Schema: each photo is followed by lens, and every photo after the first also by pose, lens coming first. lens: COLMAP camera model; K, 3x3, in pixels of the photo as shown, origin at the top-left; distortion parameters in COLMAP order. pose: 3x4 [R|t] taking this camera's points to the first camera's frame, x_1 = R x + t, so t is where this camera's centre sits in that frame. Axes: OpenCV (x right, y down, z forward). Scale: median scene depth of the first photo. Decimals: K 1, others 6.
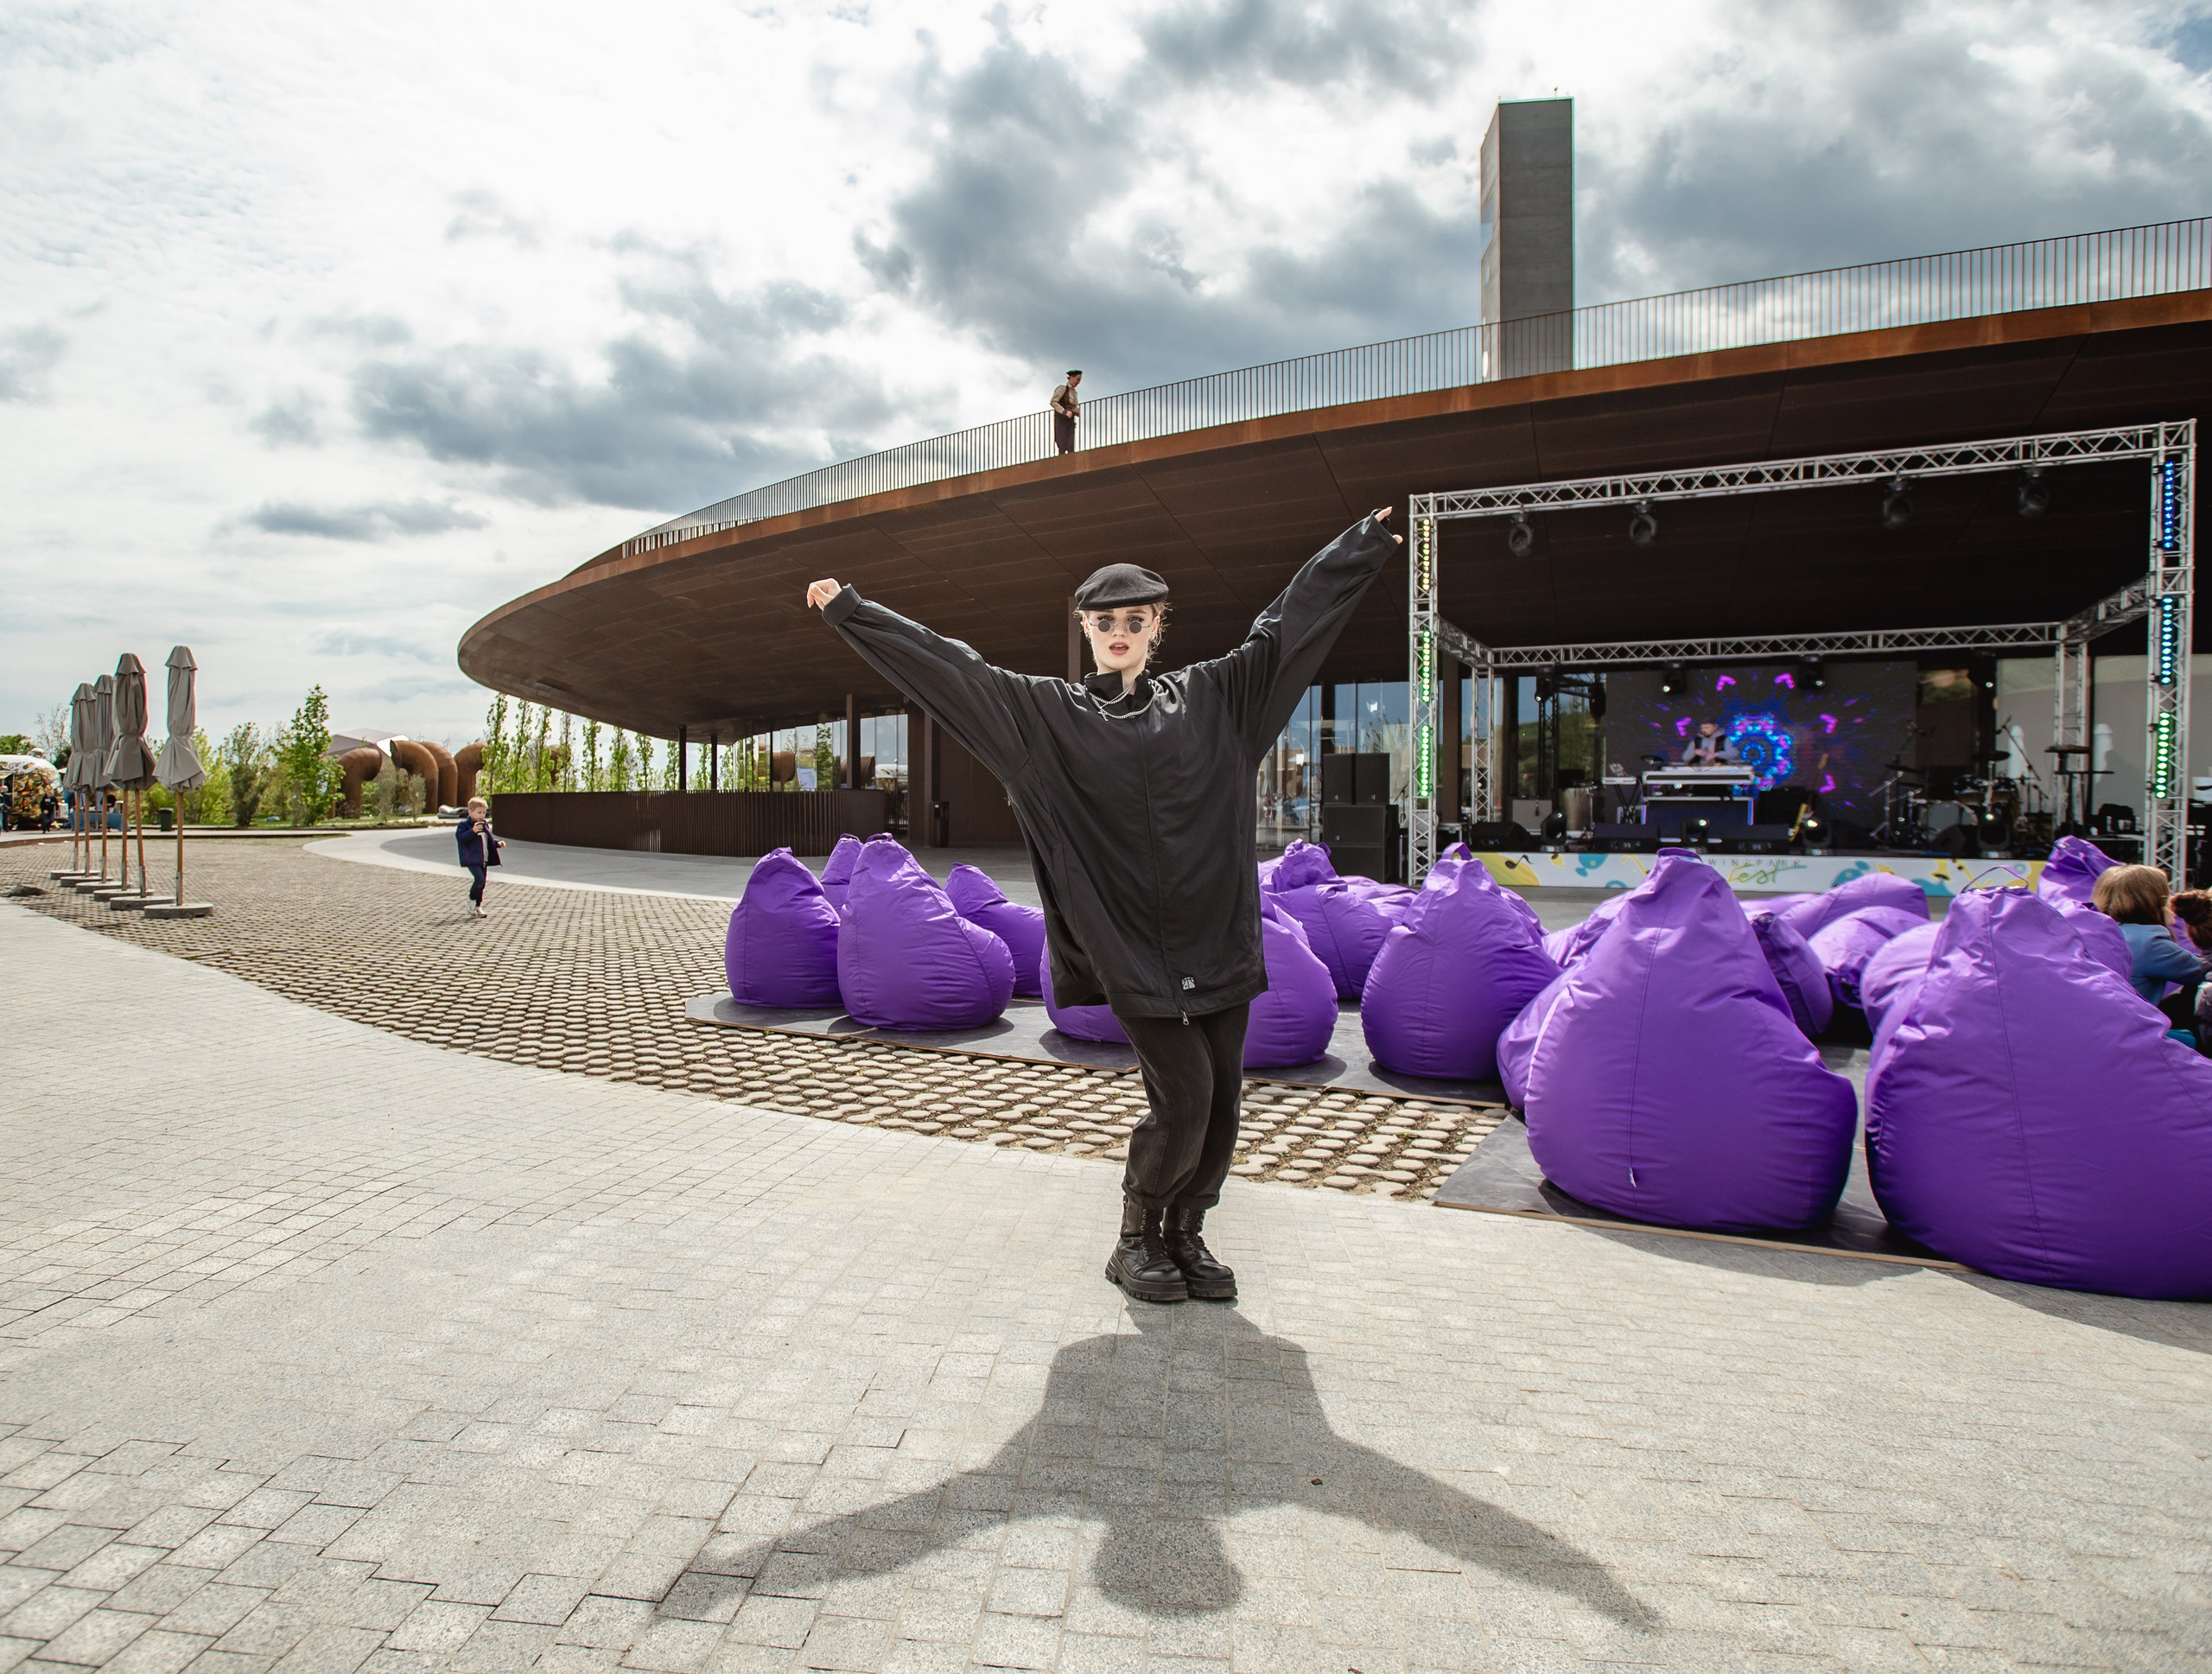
lens RADIAL K [[1484.5, 0, 1106.0], [0, 1484.5, 837.0], [0, 0, 1]] dist [0.001652, -0.002443]
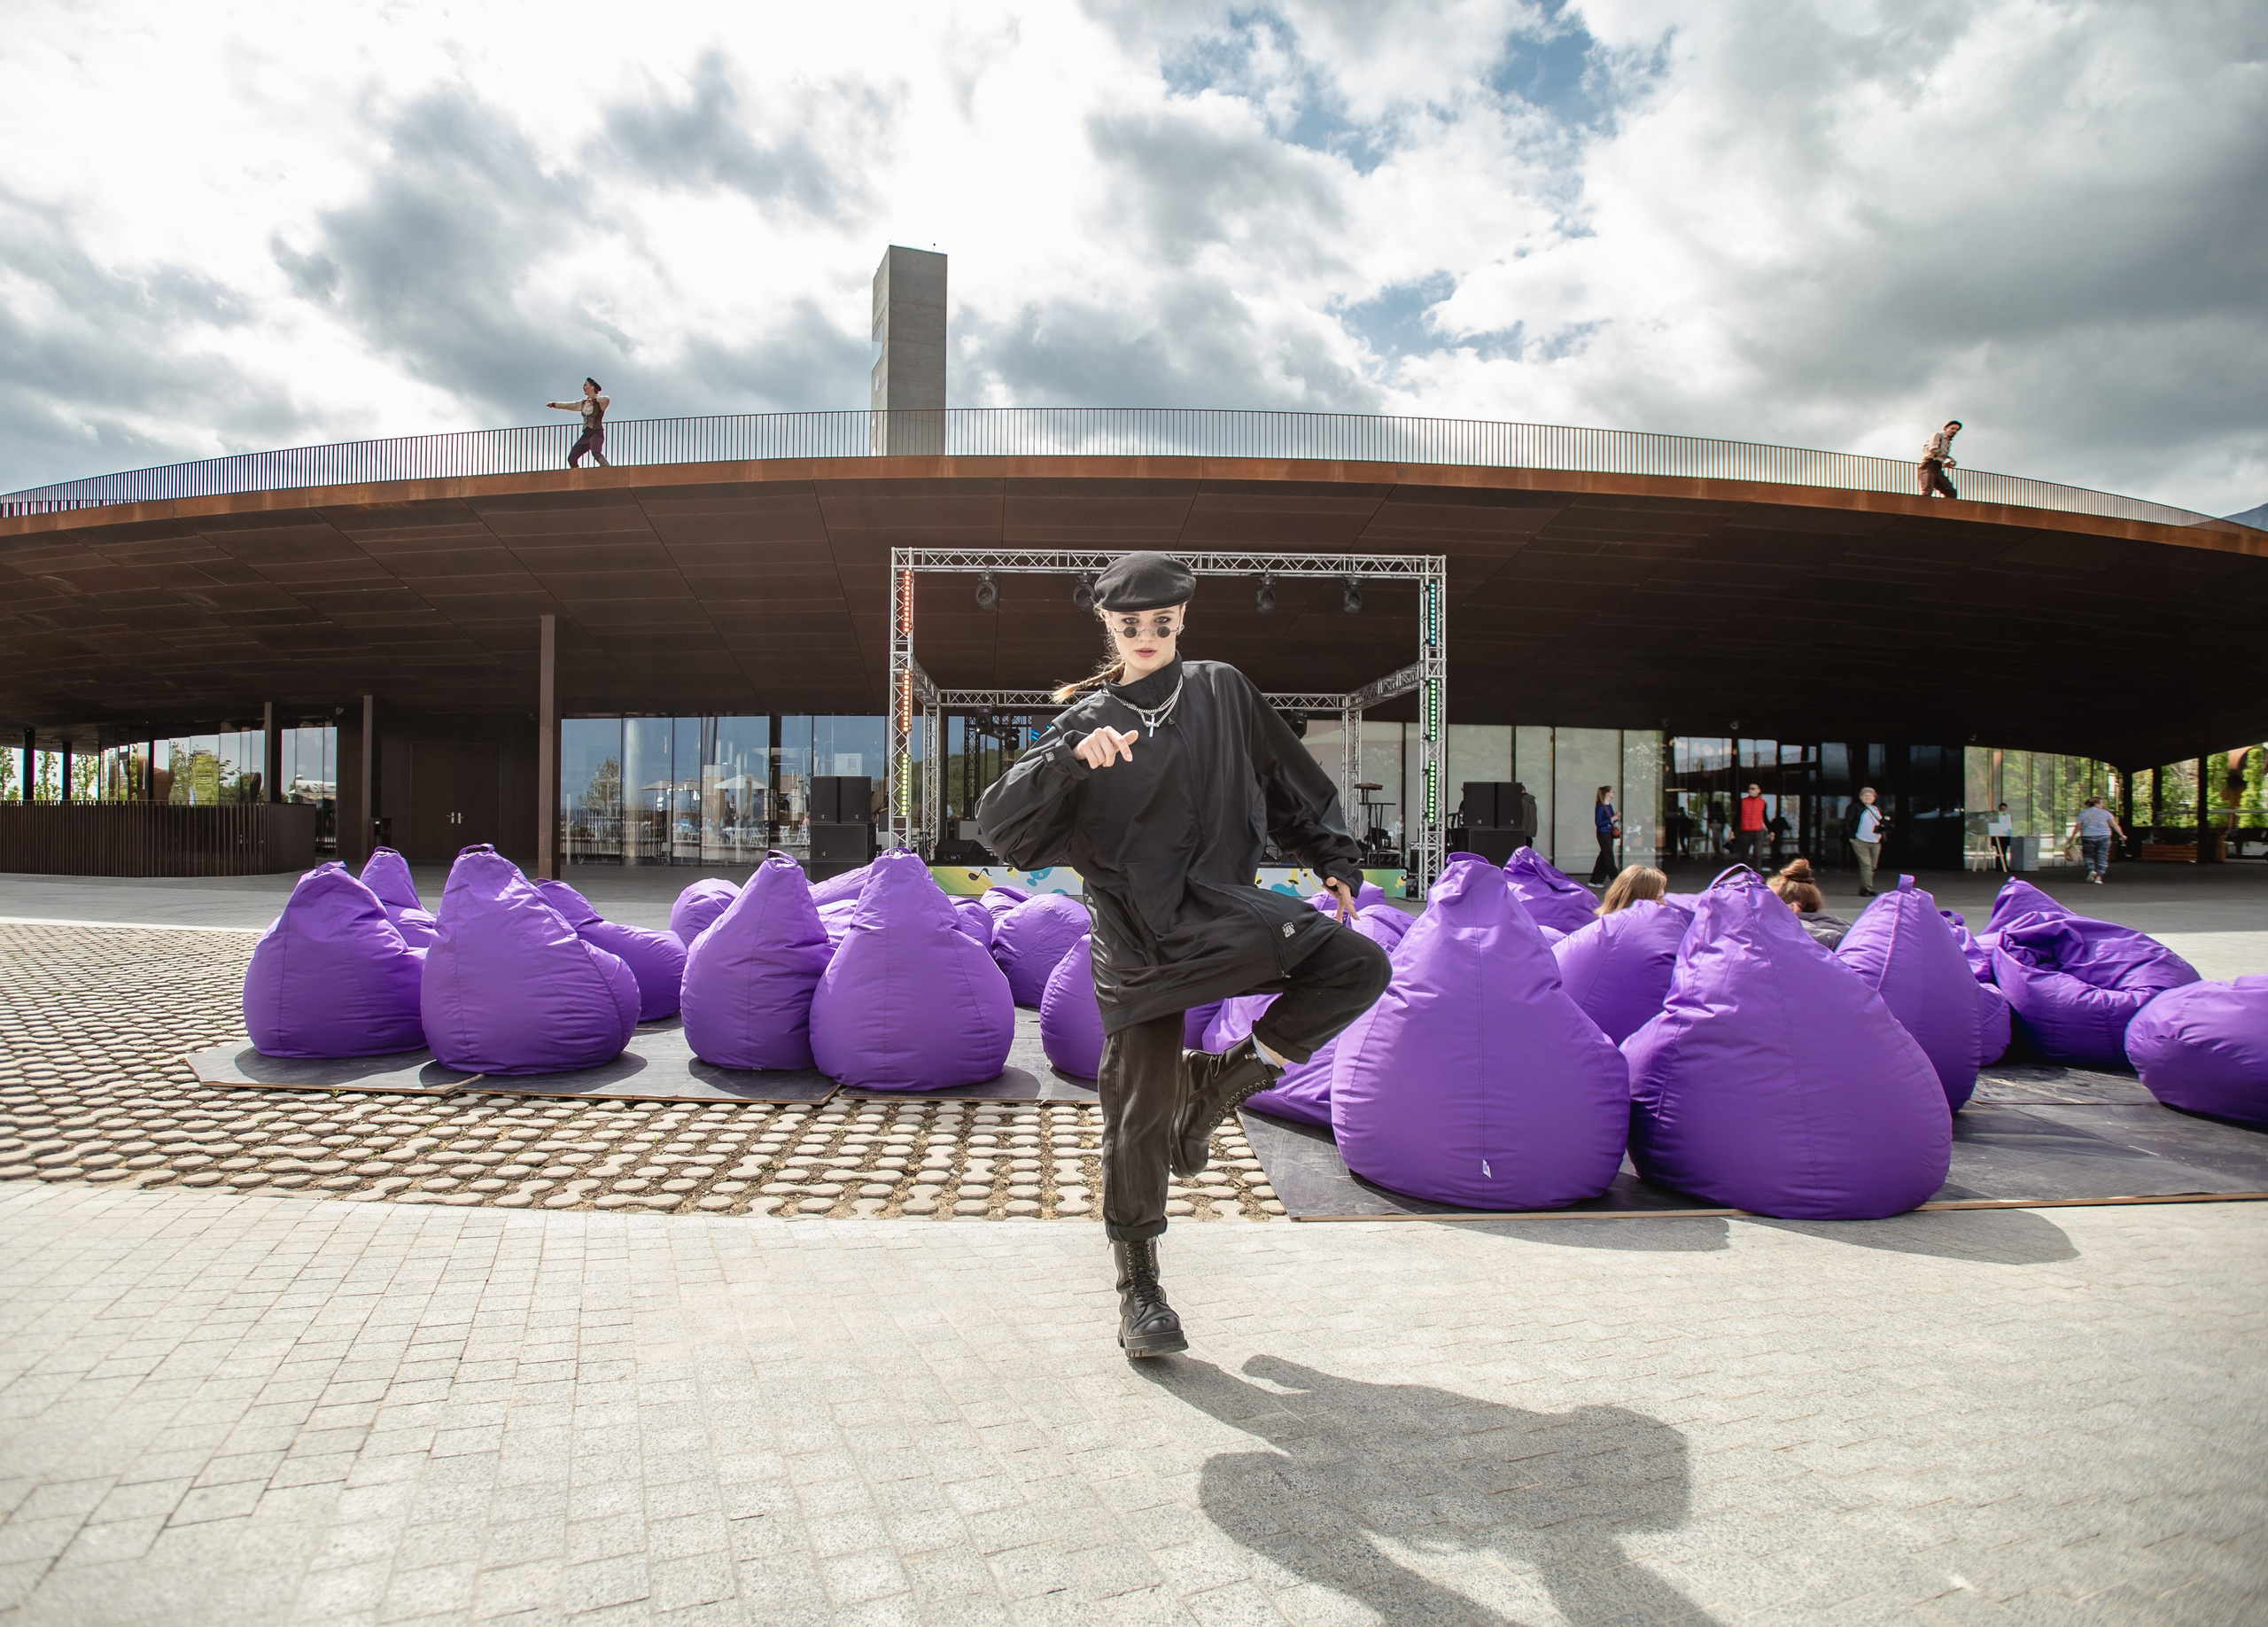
lens RADIAL K [[1230.5, 0, 1134.0], [0, 1230.5, 813.5], [0, 0, 1]] dist [-0.059834, 0.029576]
pose [[0.878394, 0.011165, 0.477806, -0.075075], [0.005073, 0.999453, -0.032680, 0.002209], [-0.477909, 0.031130, 0.877857, 0.101497]]
